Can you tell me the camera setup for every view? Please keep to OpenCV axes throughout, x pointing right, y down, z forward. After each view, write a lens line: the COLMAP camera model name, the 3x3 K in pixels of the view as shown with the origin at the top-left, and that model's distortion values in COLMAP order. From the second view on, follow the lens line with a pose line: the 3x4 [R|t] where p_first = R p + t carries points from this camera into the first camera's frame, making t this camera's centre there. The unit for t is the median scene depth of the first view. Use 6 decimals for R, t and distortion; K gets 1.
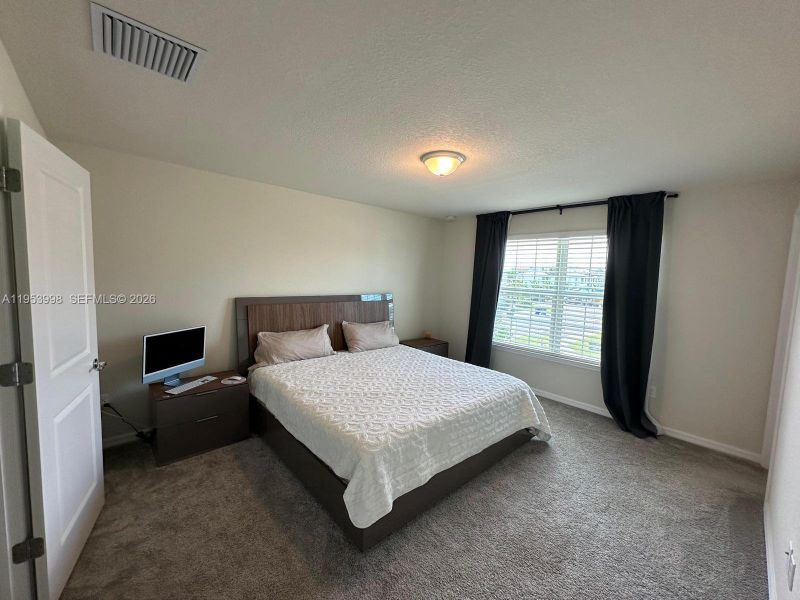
lens RADIAL K [[317.1, 0, 400.0], [0, 317.1, 302.1], [0, 0, 1]] dist [-0.003758, 0.000503]
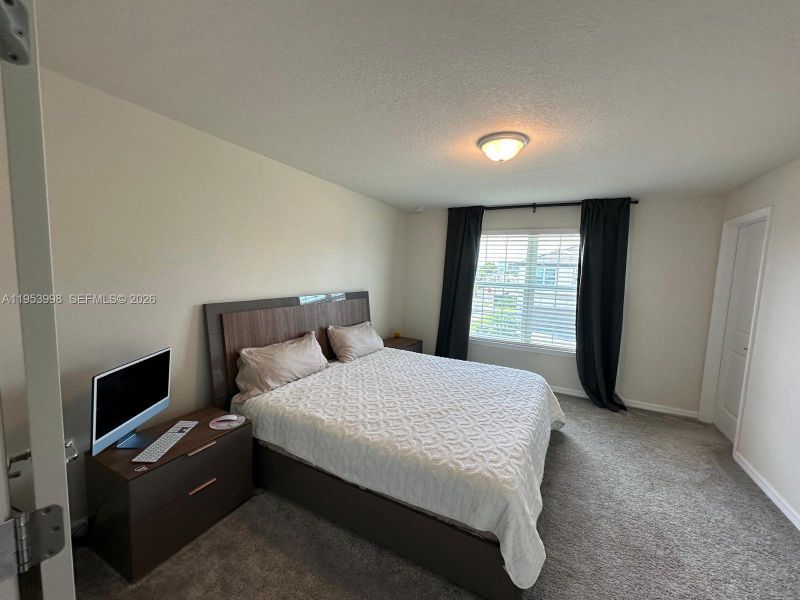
lens RADIAL K [[317.1, 0, 400.0], [0, 317.1, 302.1], [0, 0, 1]] dist [-0.003758, 0.000503]
pose [[0.940327, -0.035961, 0.338367, -0.345920], [0.028116, 0.999211, 0.028058, -0.024611], [-0.339109, -0.016871, 0.940596, 0.186285]]
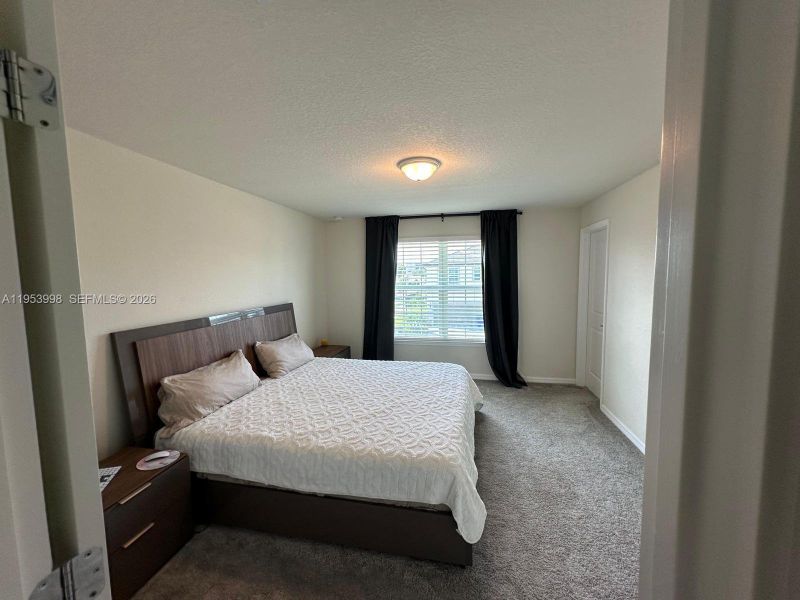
lens RADIAL K [[317.1, 0, 400.0], [0, 317.1, 302.1], [0, 0, 1]] dist [-0.003758, 0.000503]
pose [[0.809671, -0.097341, 0.578755, -0.412997], [0.094991, 0.994882, 0.034438, -0.040243], [-0.579145, 0.027094, 0.814774, 0.164190]]
